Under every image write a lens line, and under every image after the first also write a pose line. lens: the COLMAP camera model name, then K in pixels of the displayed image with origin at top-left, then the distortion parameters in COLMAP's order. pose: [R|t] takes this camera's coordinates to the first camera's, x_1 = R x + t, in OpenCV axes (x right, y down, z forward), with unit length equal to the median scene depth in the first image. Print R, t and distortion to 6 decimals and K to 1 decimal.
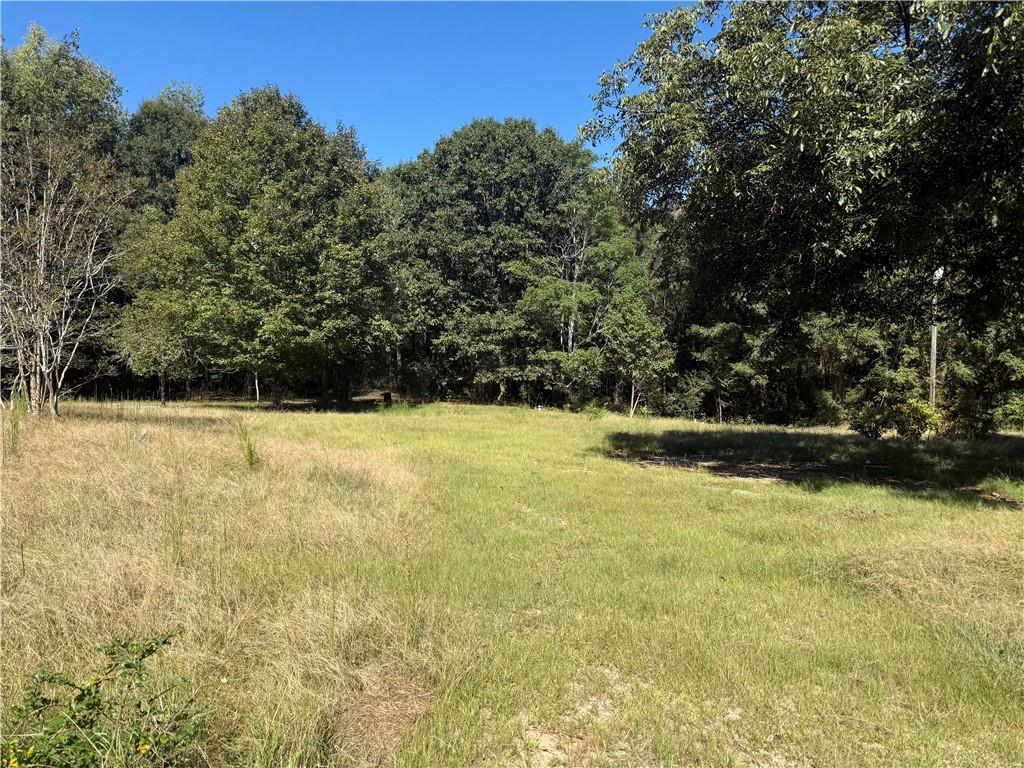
lens RADIAL K [[719.2, 0, 503.7], [0, 719.2, 394.3], [0, 0, 1]] dist [0.032707, -0.053882]
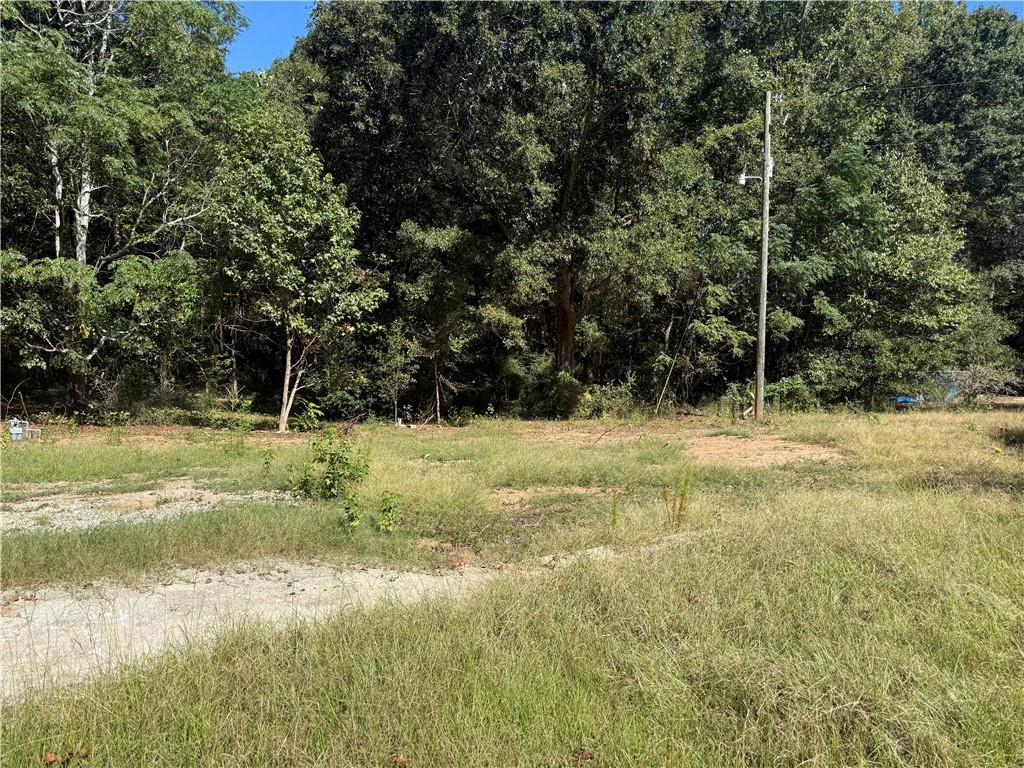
lens RADIAL K [[719.2, 0, 519.7], [0, 719.2, 380.2], [0, 0, 1]] dist [0.032707, -0.053882]
pose [[0.761838, -0.040623, 0.646493, 0.014073], [0.027979, 0.999164, 0.029812, -0.004563], [-0.647163, -0.004624, 0.762337, 0.595027]]
